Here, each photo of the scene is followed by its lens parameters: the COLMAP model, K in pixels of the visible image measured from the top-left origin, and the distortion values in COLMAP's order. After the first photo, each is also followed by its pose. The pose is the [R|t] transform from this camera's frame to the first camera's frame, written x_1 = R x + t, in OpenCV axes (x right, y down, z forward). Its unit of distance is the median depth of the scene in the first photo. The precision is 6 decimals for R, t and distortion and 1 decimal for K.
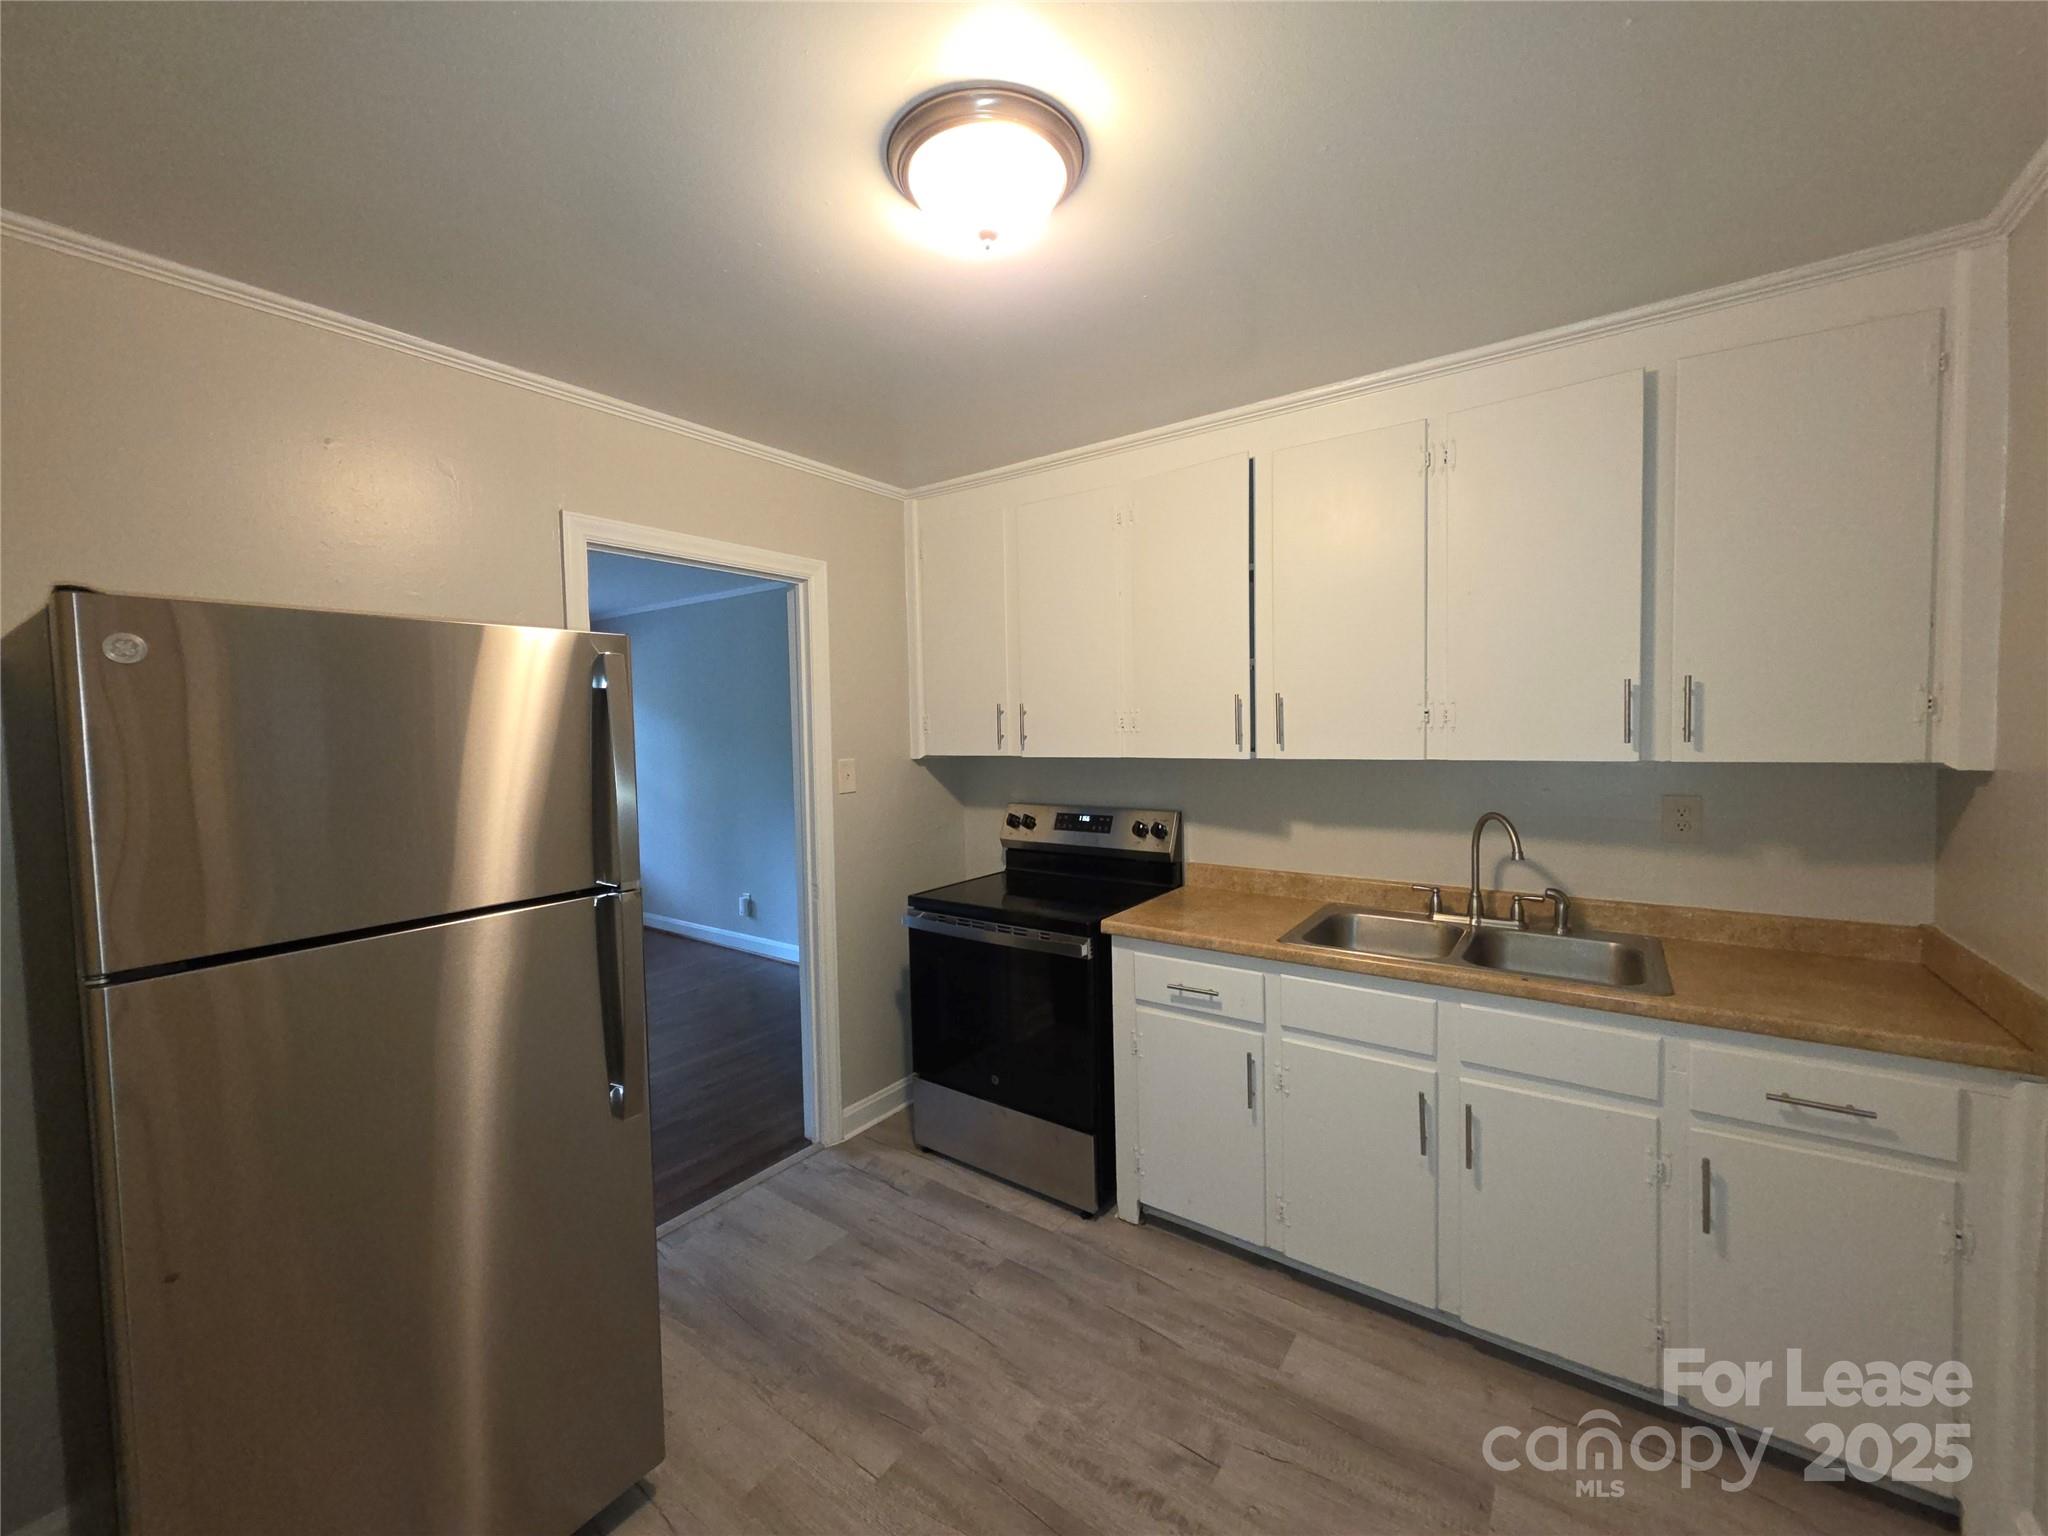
lens RADIAL K [[806.6, 0, 1021.1], [0, 806.6, 766.8], [0, 0, 1]] dist [-0.000690, -0.000661]
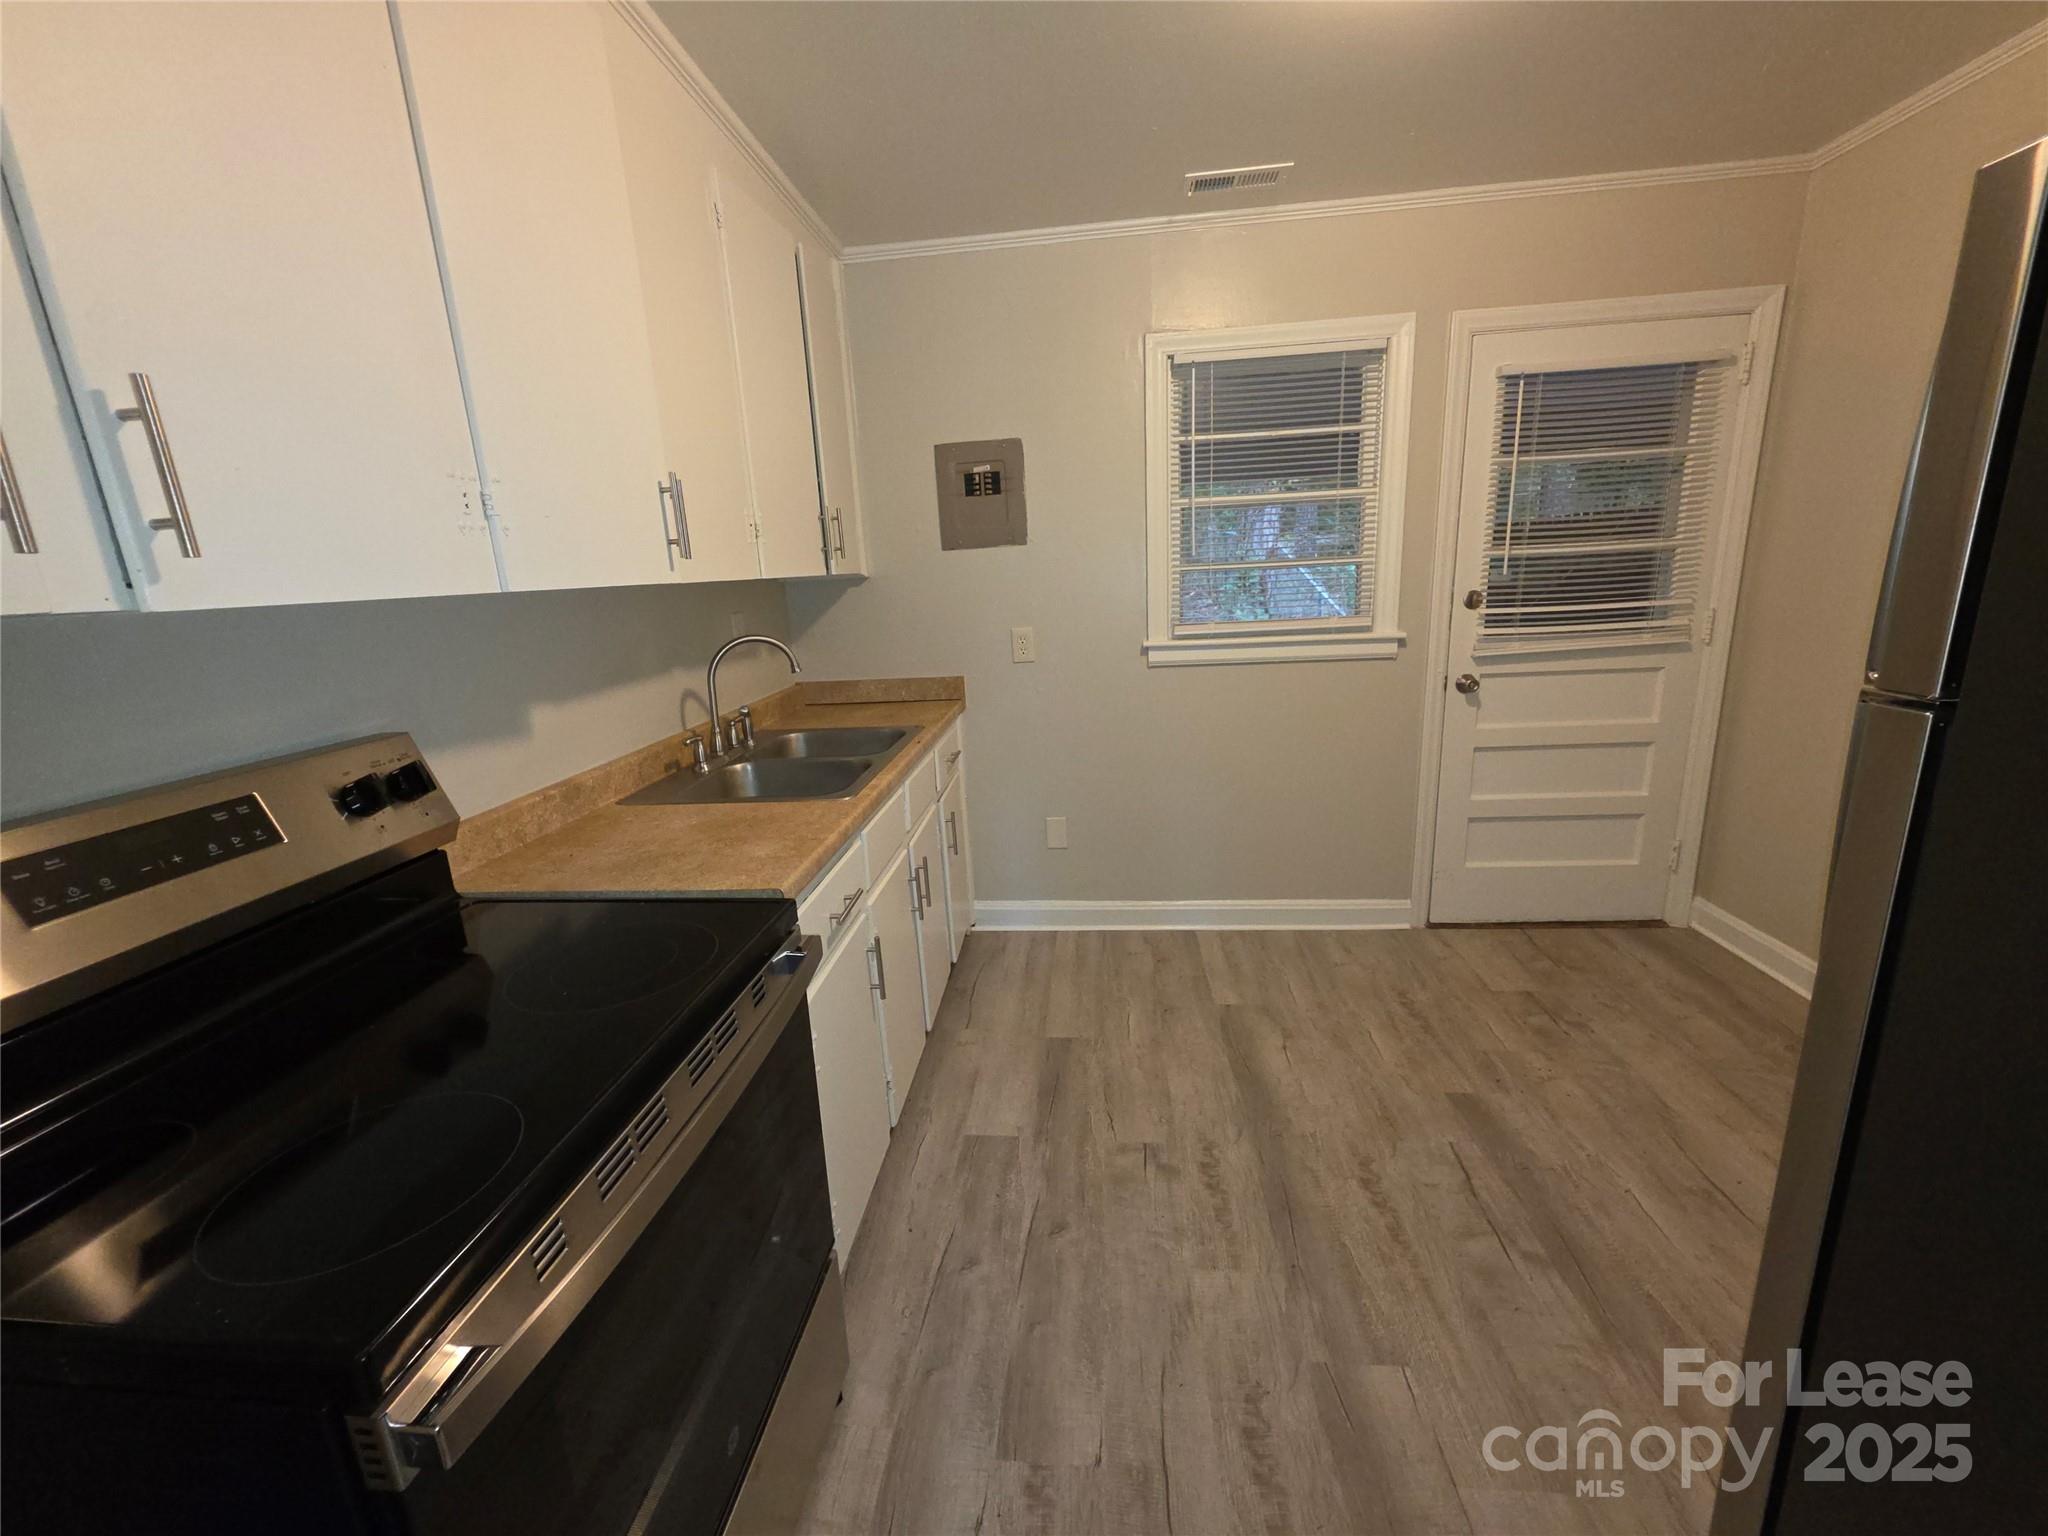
lens RADIAL K [[806.6, 0, 1021.6], [0, 806.6, 756.2], [0, 0, 1]] dist [-0.000690, -0.000661]
pose [[-0.497230, -0.159796, 0.852776, -0.508693], [0.102085, 0.965290, 0.240402, -0.005051], [-0.861592, 0.206591, -0.463659, 1.348508]]
